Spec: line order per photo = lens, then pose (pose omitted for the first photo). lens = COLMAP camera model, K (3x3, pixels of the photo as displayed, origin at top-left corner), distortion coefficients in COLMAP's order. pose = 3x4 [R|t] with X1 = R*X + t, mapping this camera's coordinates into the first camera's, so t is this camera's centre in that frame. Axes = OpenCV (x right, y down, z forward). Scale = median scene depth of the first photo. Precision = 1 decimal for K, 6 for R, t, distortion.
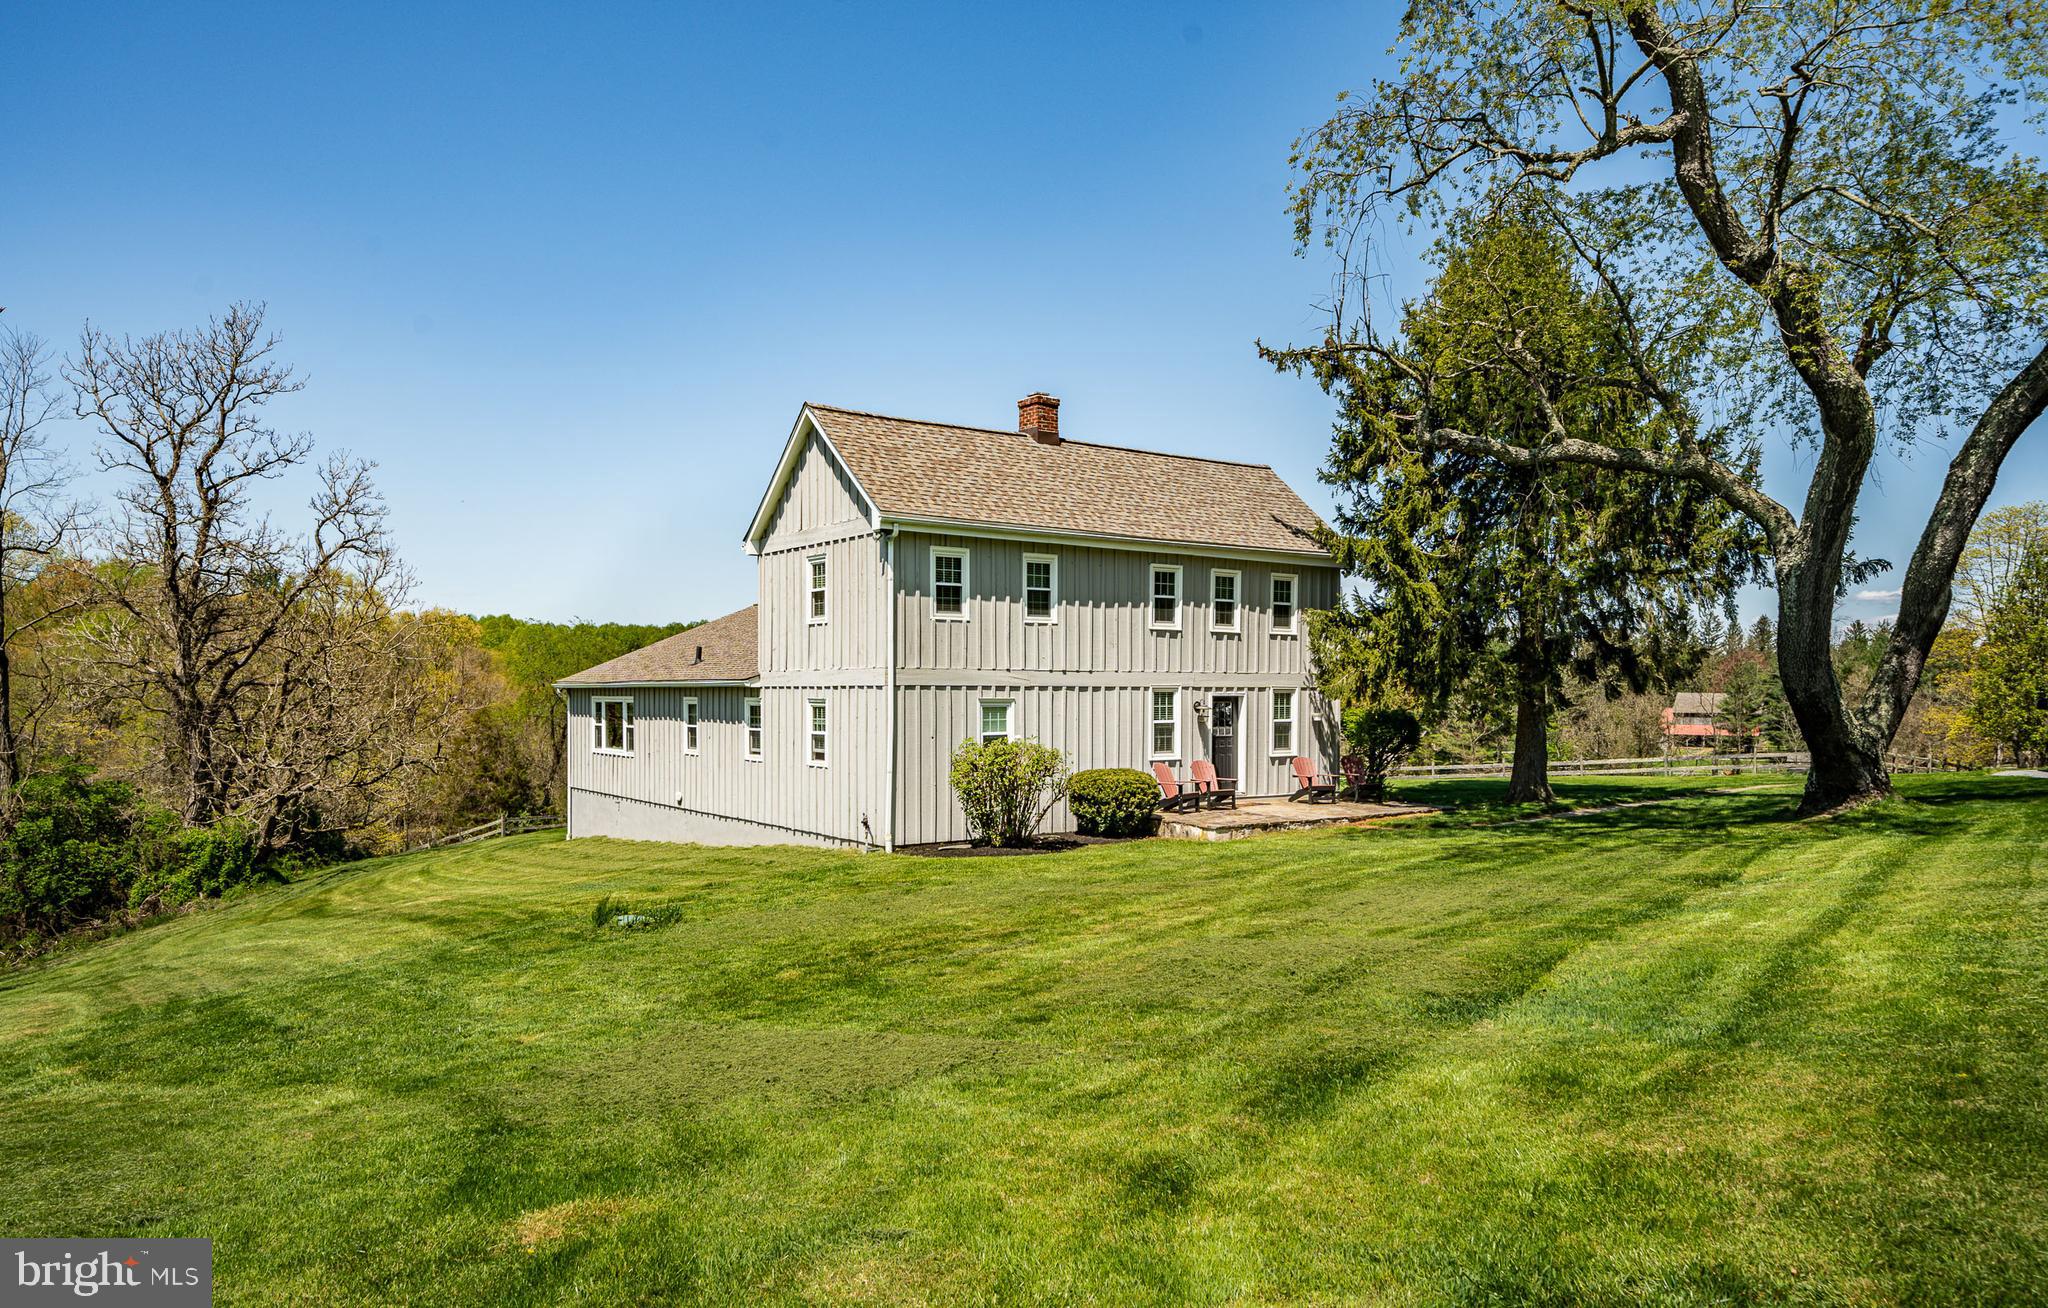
lens RADIAL K [[1302.4, 0, 1025.9], [0, 1302.4, 716.4], [0, 0, 1]] dist [0.014536, 0.000810]
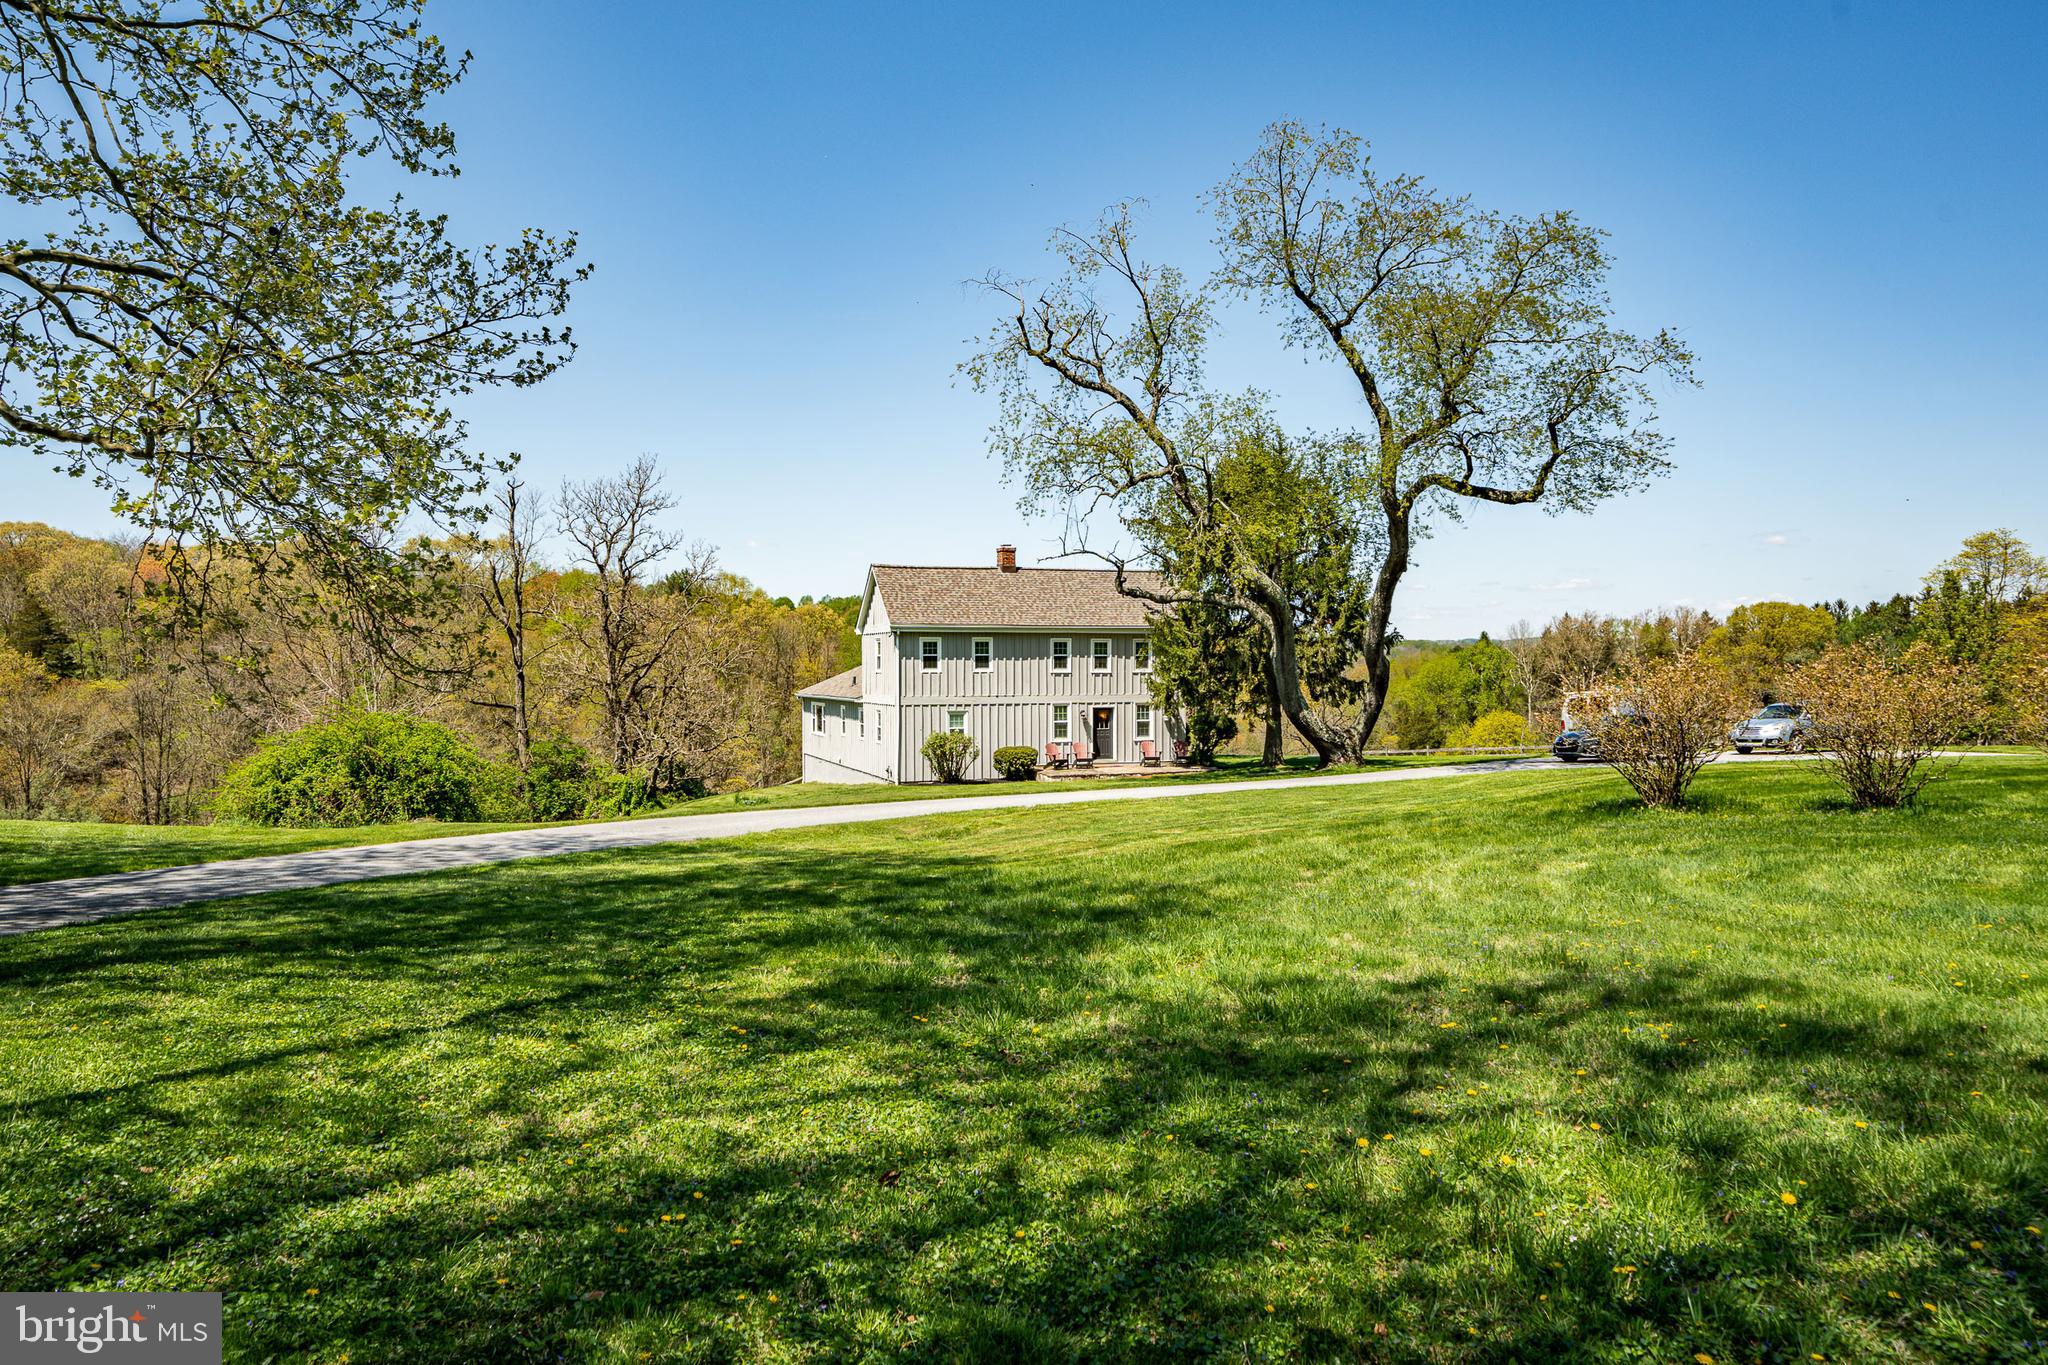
lens RADIAL K [[1412.1, 0, 1024.0], [0, 1412.1, 682.5], [0, 0, 1]] dist [0.000652, -0.000537]
pose [[0.956914, -0.000658, -0.290372, 0.606959], [-0.000460, 0.999993, -0.003780, -0.041867], [0.290372, 0.003750, 0.956906, -0.903988]]
